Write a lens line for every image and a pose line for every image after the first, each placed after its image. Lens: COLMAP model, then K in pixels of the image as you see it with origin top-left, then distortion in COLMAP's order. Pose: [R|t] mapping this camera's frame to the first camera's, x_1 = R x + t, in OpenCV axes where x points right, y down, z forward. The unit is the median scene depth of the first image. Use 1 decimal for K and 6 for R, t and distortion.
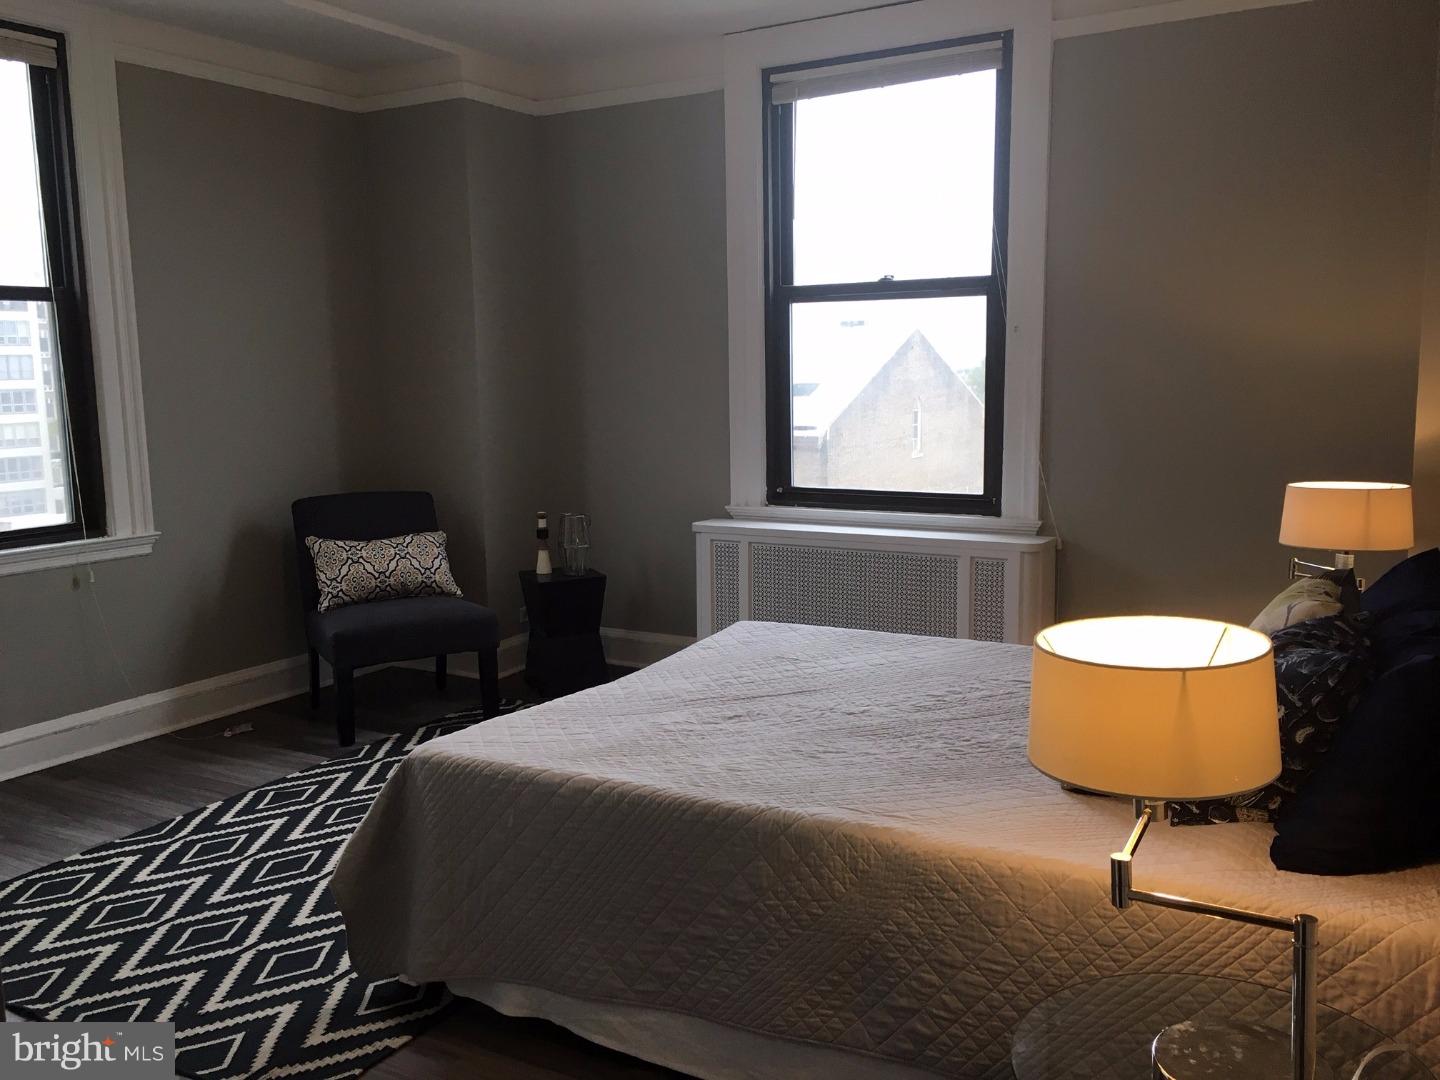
lens RADIAL K [[1236.6, 0, 720.0], [0, 1236.6, 540.0], [0, 0, 1]] dist [0.047086, 0.002223]
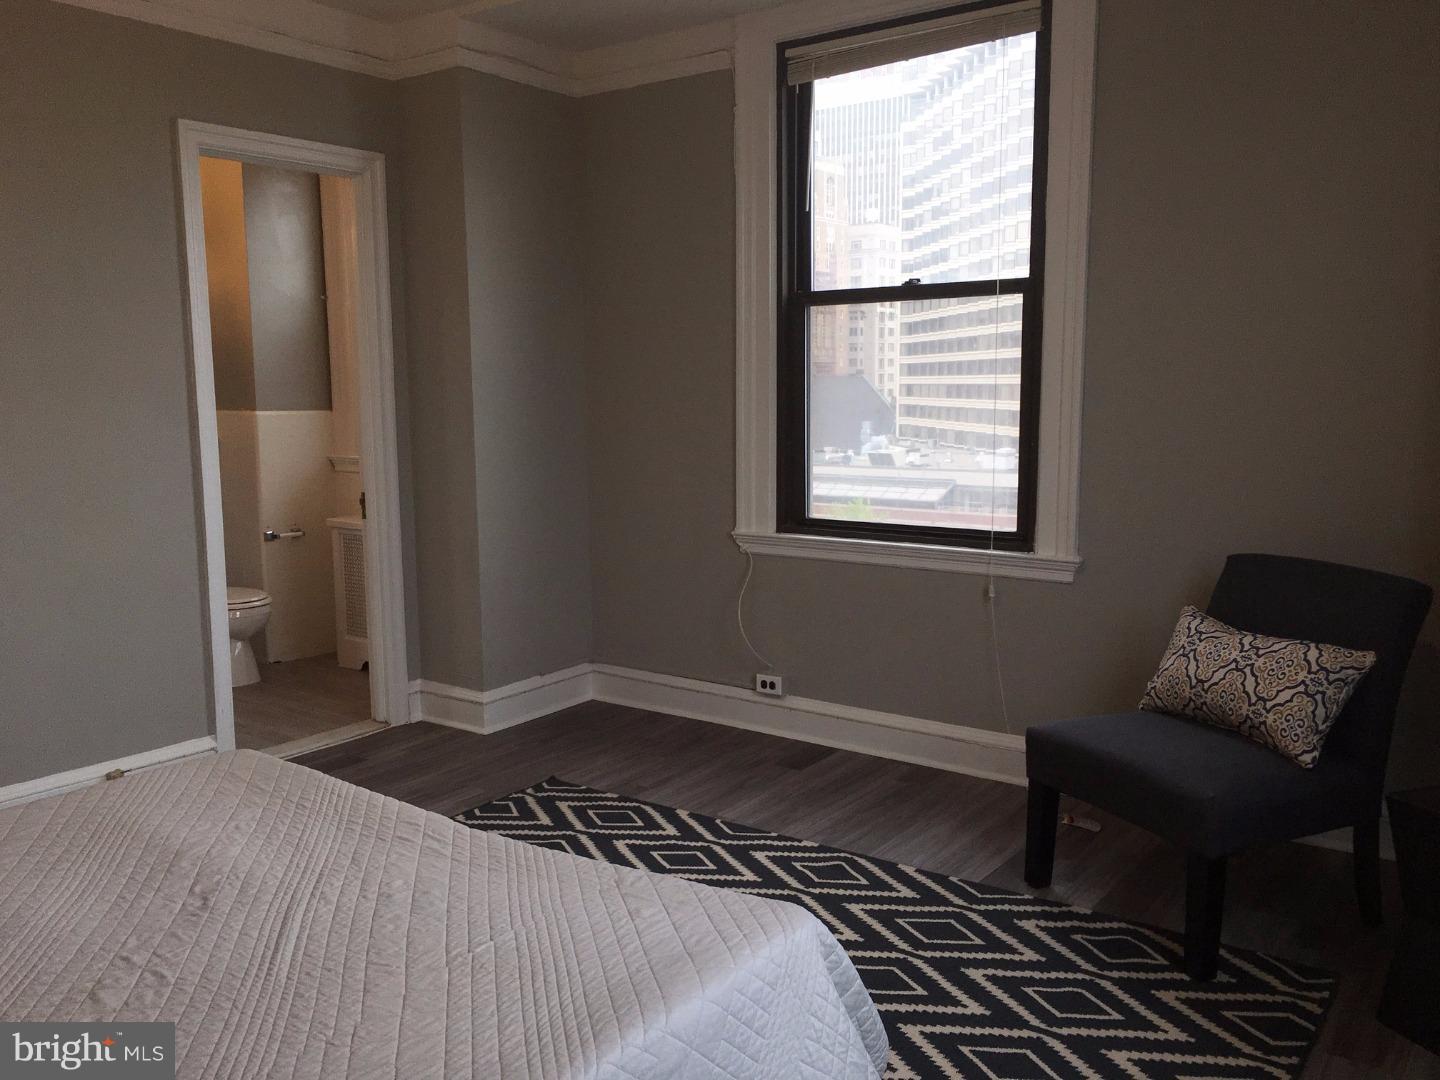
lens RADIAL K [[1236.6, 0, 720.0], [0, 1236.6, 540.0], [0, 0, 1]] dist [0.047086, 0.002223]
pose [[-0.099598, 0.144793, -0.984437, 0.443181], [-0.132890, 0.978557, 0.157373, -0.133561], [0.986114, 0.146496, -0.078220, 0.931605]]
